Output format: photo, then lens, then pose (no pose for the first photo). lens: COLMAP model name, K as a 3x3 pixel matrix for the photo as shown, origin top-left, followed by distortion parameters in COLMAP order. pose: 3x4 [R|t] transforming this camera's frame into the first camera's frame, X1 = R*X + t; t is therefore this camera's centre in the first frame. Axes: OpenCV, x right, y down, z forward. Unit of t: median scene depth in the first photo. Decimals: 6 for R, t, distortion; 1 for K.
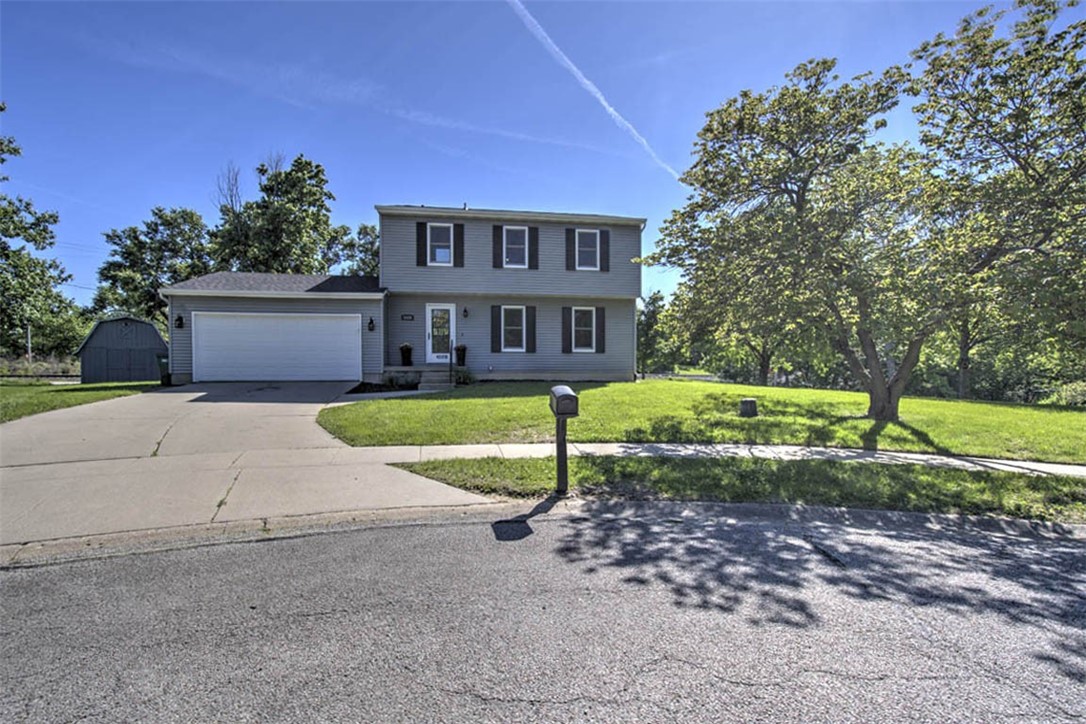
lens RADIAL K [[484.2, 0, 548.7], [0, 484.2, 371.1], [0, 0, 1]] dist [0.011759, -0.000386]
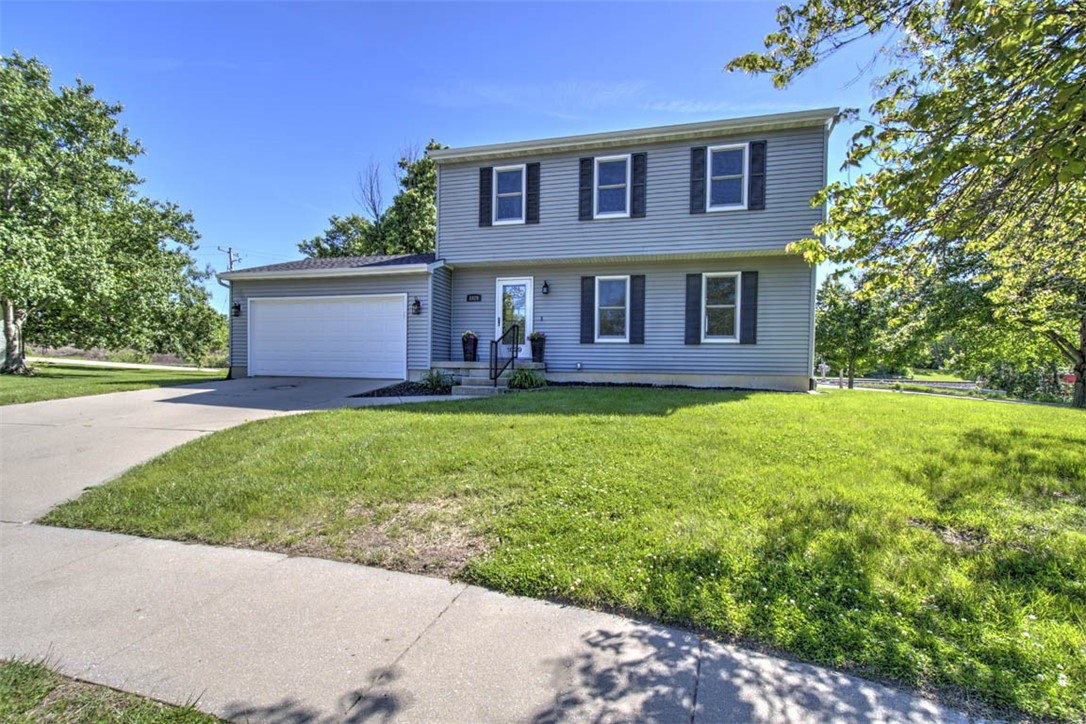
lens RADIAL K [[484.2, 0, 548.7], [0, 484.2, 371.1], [0, 0, 1]] dist [0.011759, -0.000386]
pose [[0.928050, 0.016760, -0.372079, 0.103808], [-0.016841, 0.999854, 0.003034, 0.000119], [0.372075, 0.003451, 0.928196, 0.335936]]
